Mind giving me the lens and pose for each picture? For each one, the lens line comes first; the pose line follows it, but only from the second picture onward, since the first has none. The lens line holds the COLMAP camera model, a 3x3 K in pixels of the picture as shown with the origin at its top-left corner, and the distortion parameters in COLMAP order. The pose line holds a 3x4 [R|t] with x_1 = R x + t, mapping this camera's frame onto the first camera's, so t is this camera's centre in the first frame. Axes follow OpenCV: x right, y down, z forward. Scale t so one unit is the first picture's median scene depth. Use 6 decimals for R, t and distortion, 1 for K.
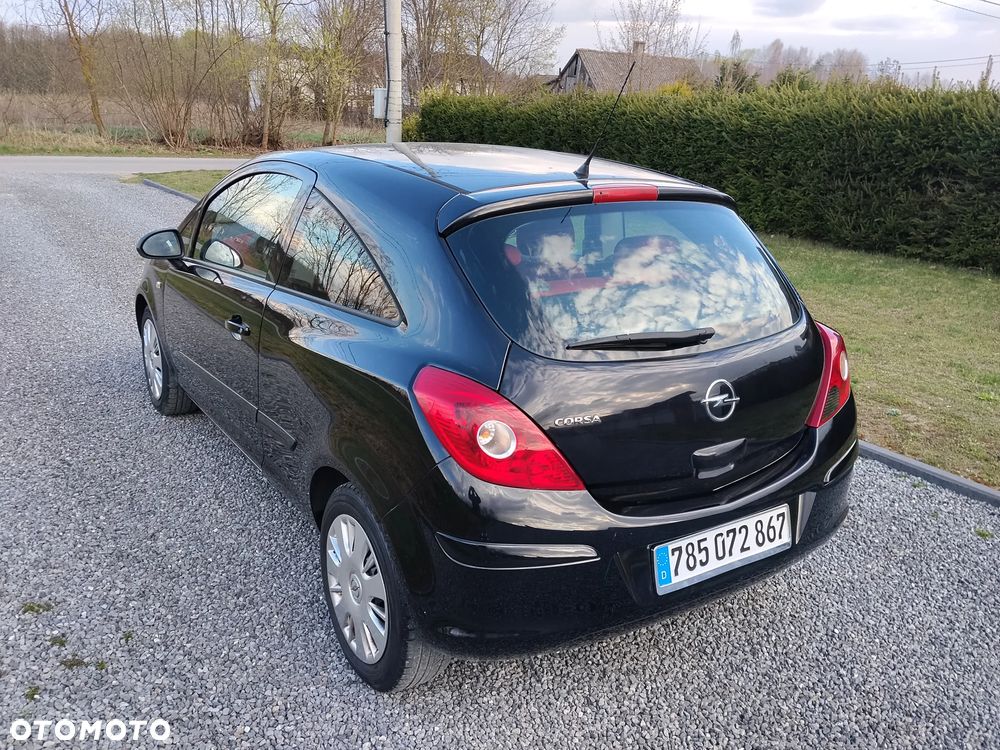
lens RADIAL K [[837.6, 0, 500.0], [0, 837.6, 375.0], [0, 0, 1]] dist [0.093564, -0.173604]
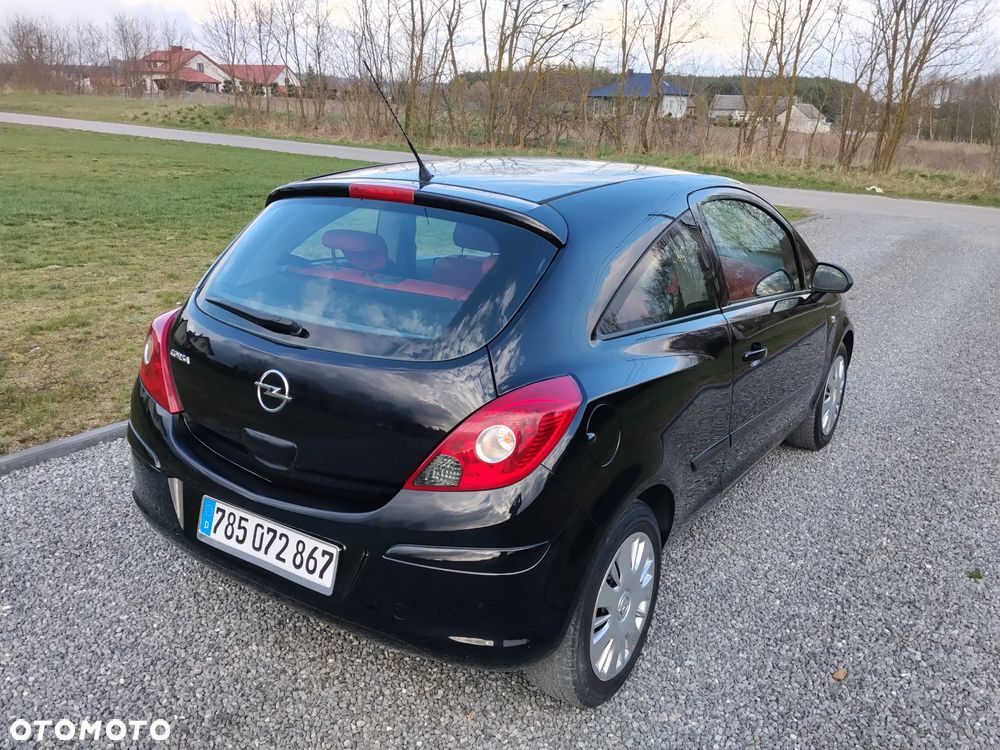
lens RADIAL K [[837.6, 0, 500.0], [0, 837.6, 375.0], [0, 0, 1]] dist [0.093564, -0.173604]
pose [[0.398320, 0.242444, -0.884625, 0.304080], [-0.299710, 0.945900, 0.124287, -0.047081], [0.866900, 0.215625, 0.449434, 0.190582]]
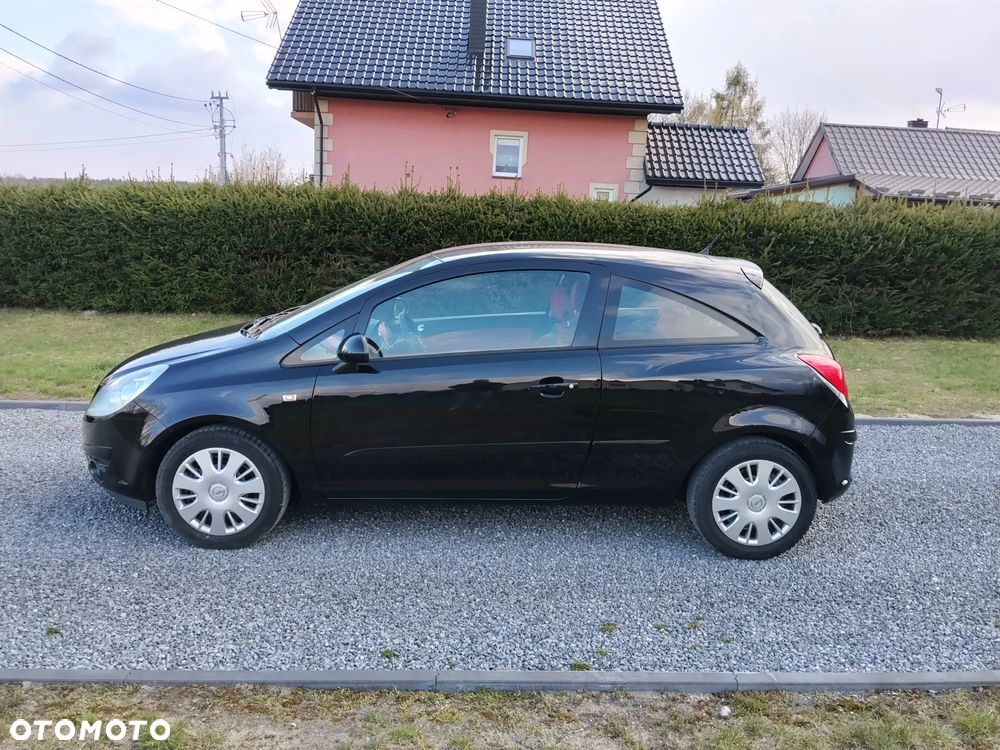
lens RADIAL K [[837.6, 0, 500.0], [0, 837.6, 375.0], [0, 0, 1]] dist [0.093564, -0.173604]
pose [[0.528895, -0.173103, 0.830847, -0.465497], [0.246514, 0.968104, 0.044776, -0.050021], [-0.812097, 0.181133, 0.554697, 0.115125]]
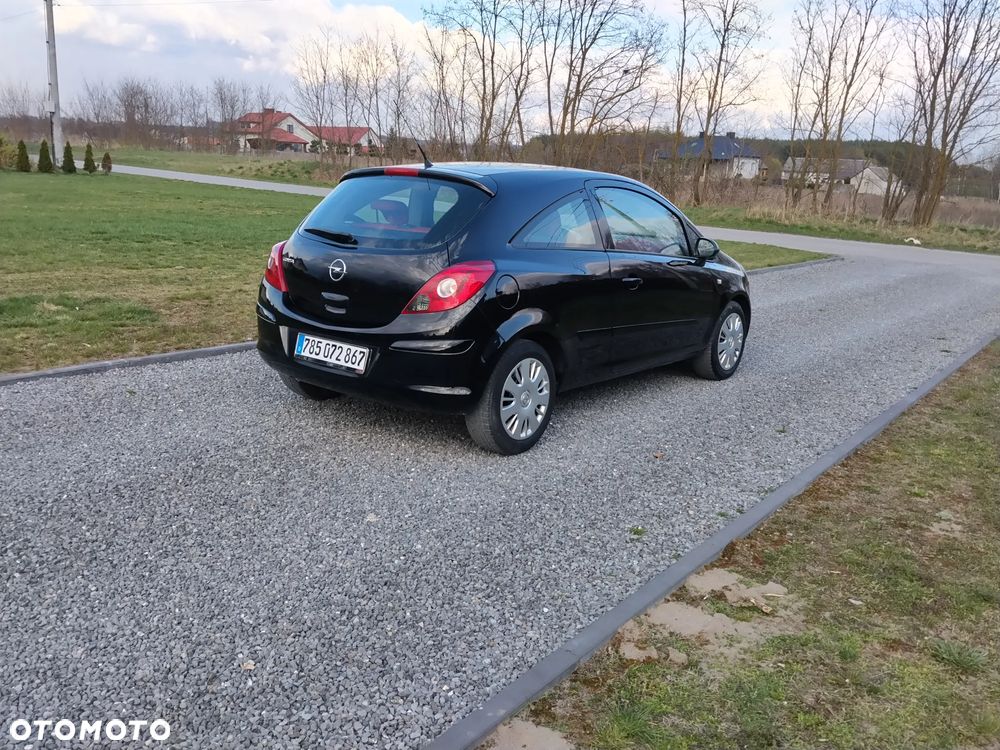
lens RADIAL K [[837.6, 0, 500.0], [0, 837.6, 375.0], [0, 0, 1]] dist [0.093564, -0.173604]
pose [[0.318483, 0.193047, -0.928063, 0.528821], [-0.320631, 0.943276, 0.086181, -0.006753], [0.892056, 0.270118, 0.362314, 0.172254]]
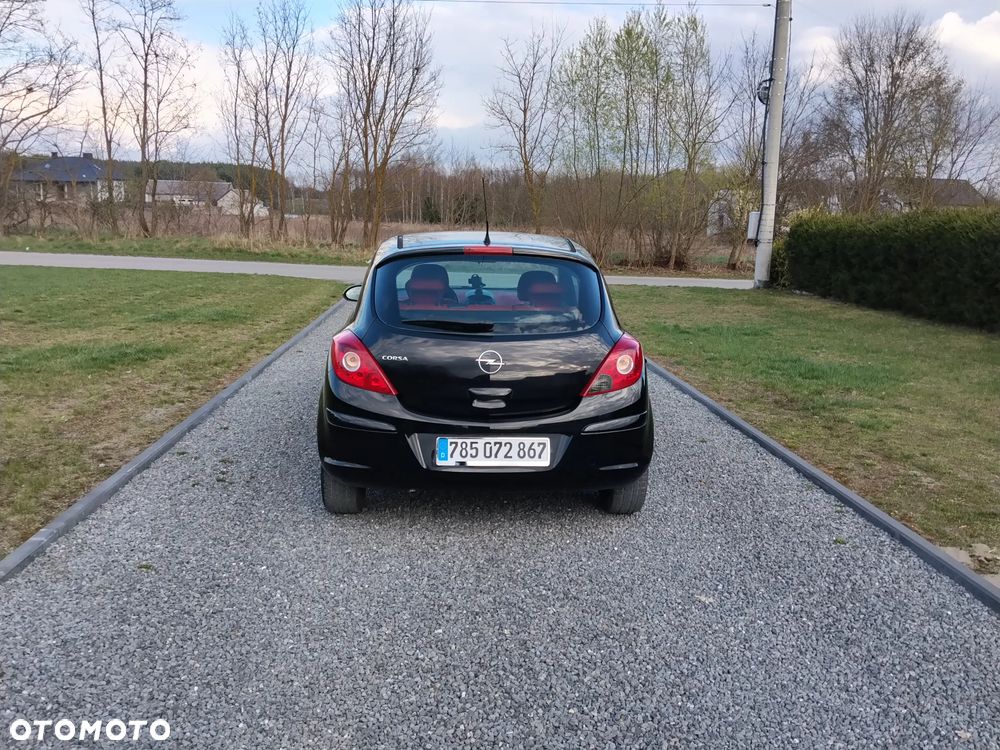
lens RADIAL K [[837.6, 0, 500.0], [0, 837.6, 375.0], [0, 0, 1]] dist [0.093564, -0.173604]
pose [[0.862866, 0.071919, -0.500290, 0.281408], [-0.143085, 0.984091, -0.105315, 0.057541], [0.484757, 0.162457, 0.859429, -0.118232]]
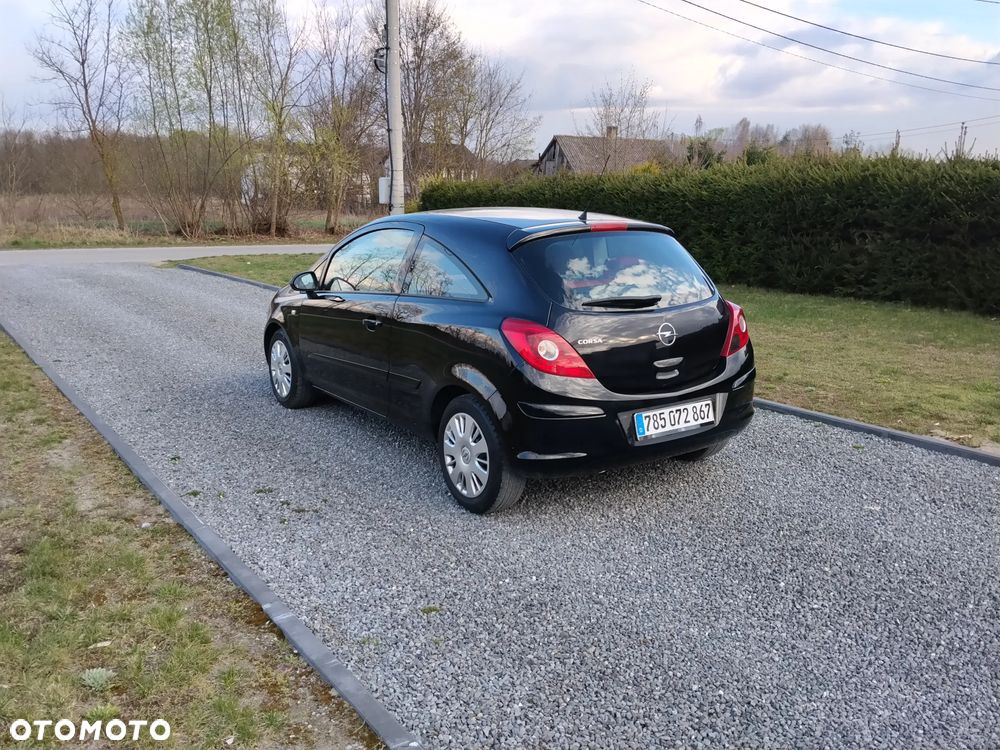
lens RADIAL K [[837.6, 0, 500.0], [0, 837.6, 375.0], [0, 0, 1]] dist [0.093564, -0.173604]
pose [[0.999042, -0.041414, 0.014108, -0.030862], [0.042536, 0.994877, -0.091708, 0.065163], [-0.010238, 0.092220, 0.995686, -0.192793]]
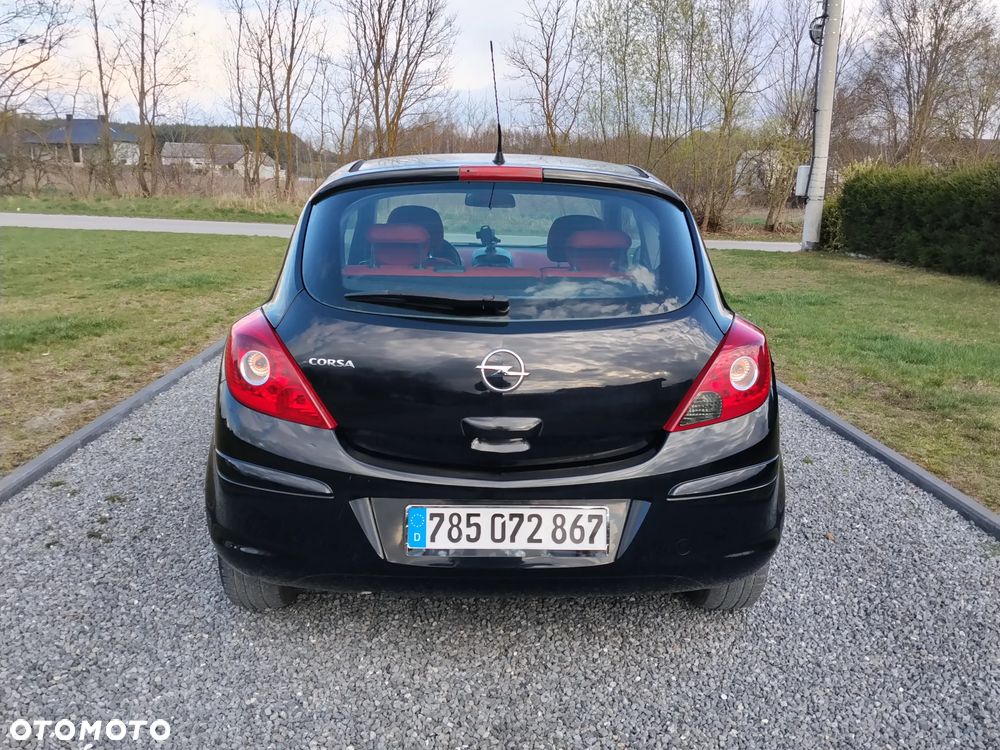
lens RADIAL K [[837.6, 0, 500.0], [0, 837.6, 375.0], [0, 0, 1]] dist [0.093564, -0.173604]
pose [[0.850847, 0.095071, -0.516741, 0.184297], [-0.147861, 0.987072, -0.061859, 0.023038], [0.504179, 0.129038, 0.853904, 0.043755]]
